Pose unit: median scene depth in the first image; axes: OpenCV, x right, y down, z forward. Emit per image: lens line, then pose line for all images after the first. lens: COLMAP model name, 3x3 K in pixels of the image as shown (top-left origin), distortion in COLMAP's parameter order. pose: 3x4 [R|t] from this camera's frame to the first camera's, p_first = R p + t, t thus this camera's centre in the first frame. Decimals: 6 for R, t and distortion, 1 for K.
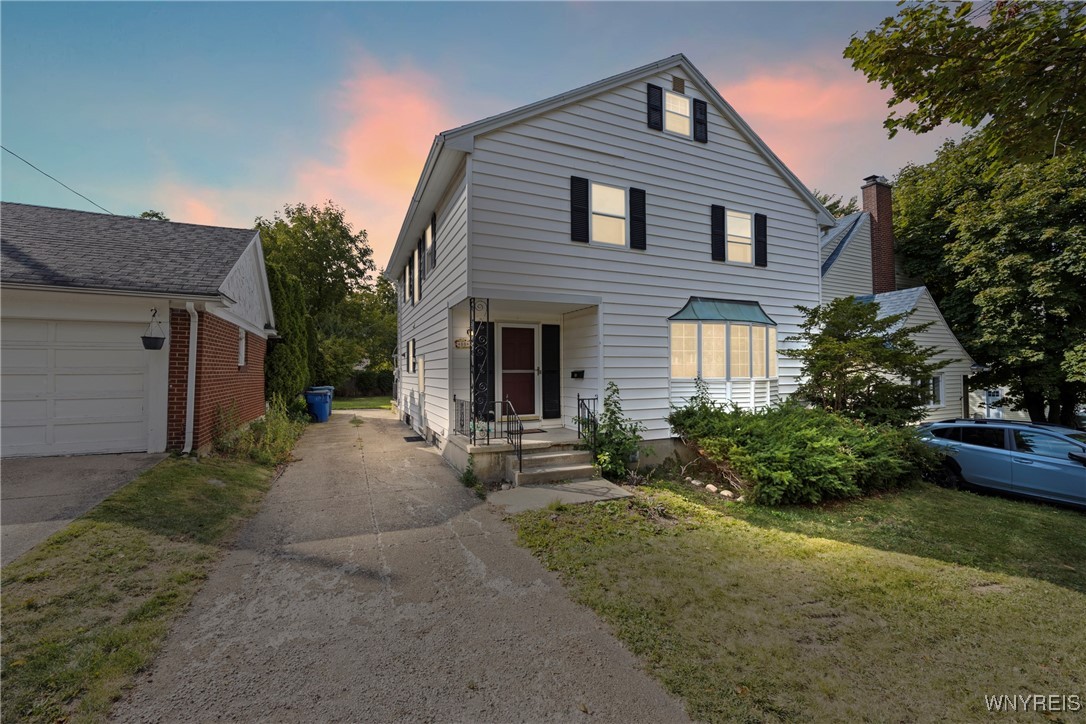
lens RADIAL K [[441.6, 0, 543.1], [0, 441.6, 380.2], [0, 0, 1]] dist [0.000305, 0.000021]
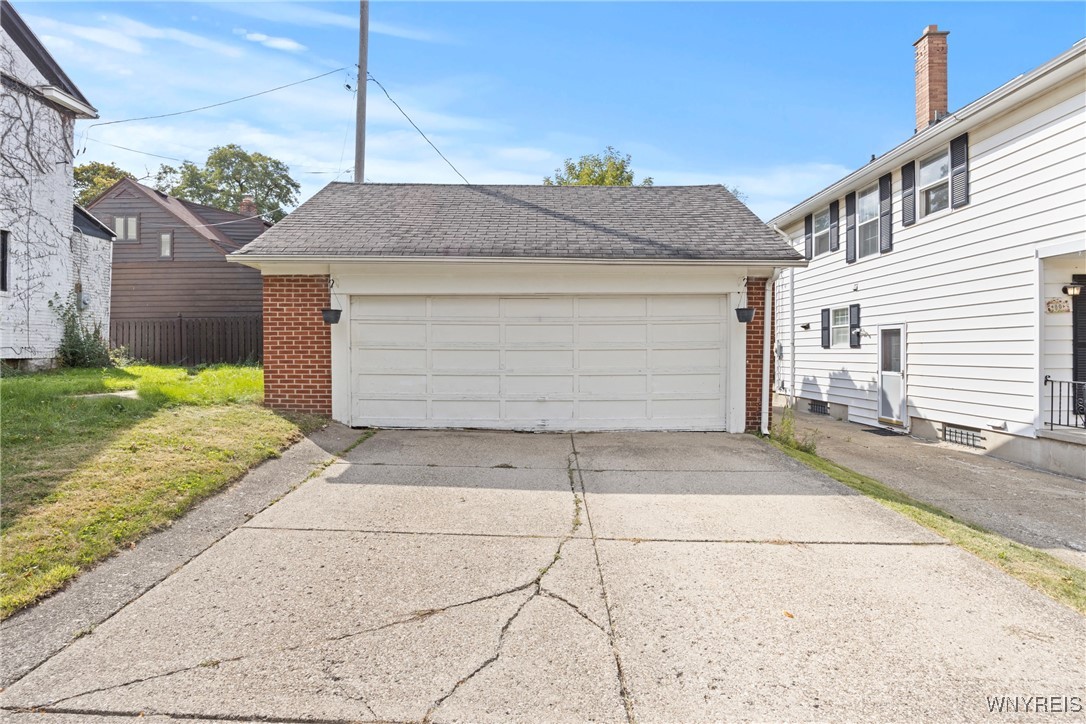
lens RADIAL K [[549.3, 0, 546.8], [0, 549.3, 357.8], [0, 0, 1]] dist [-0.005551, -0.000597]
pose [[0.910015, 0.002823, -0.414565, -0.611405], [0.000573, 0.999967, 0.008068, -0.003299], [0.414575, -0.007580, 0.909984, -0.173401]]
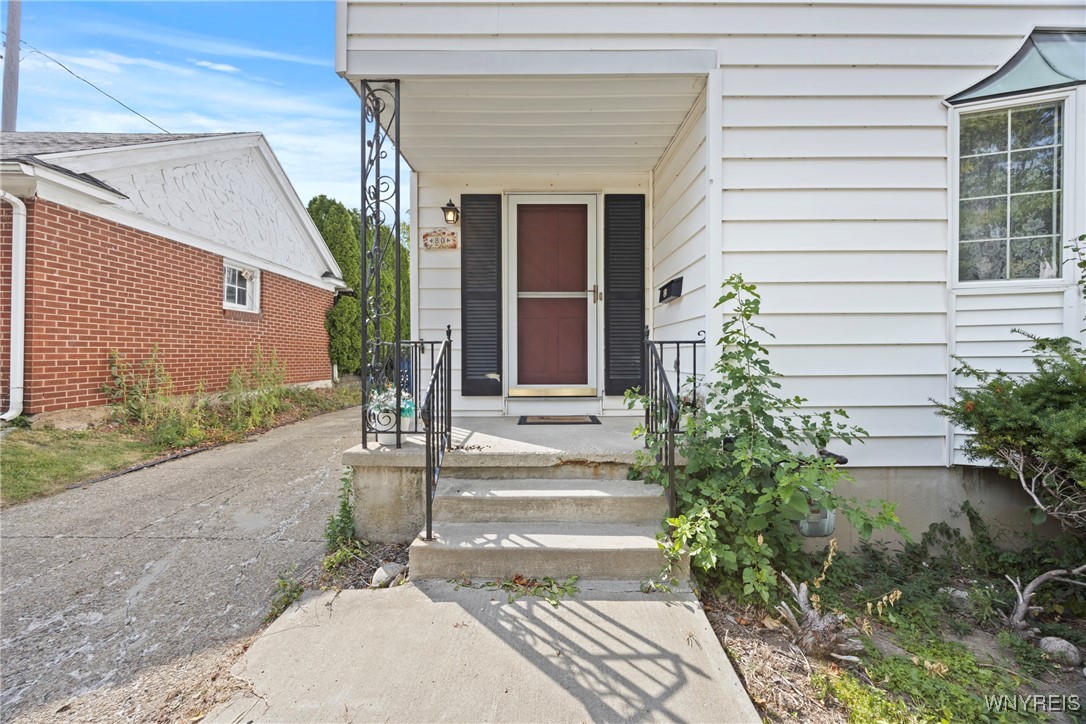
lens RADIAL K [[454.1, 0, 543.0], [0, 454.1, 362.0], [0, 0, 1]] dist [-0.003214, -0.000363]
pose [[0.926276, 0.014825, -0.376554, 0.142375], [-0.014557, 0.999888, 0.003558, 0.060122], [0.376564, 0.002185, 0.926388, 0.615849]]
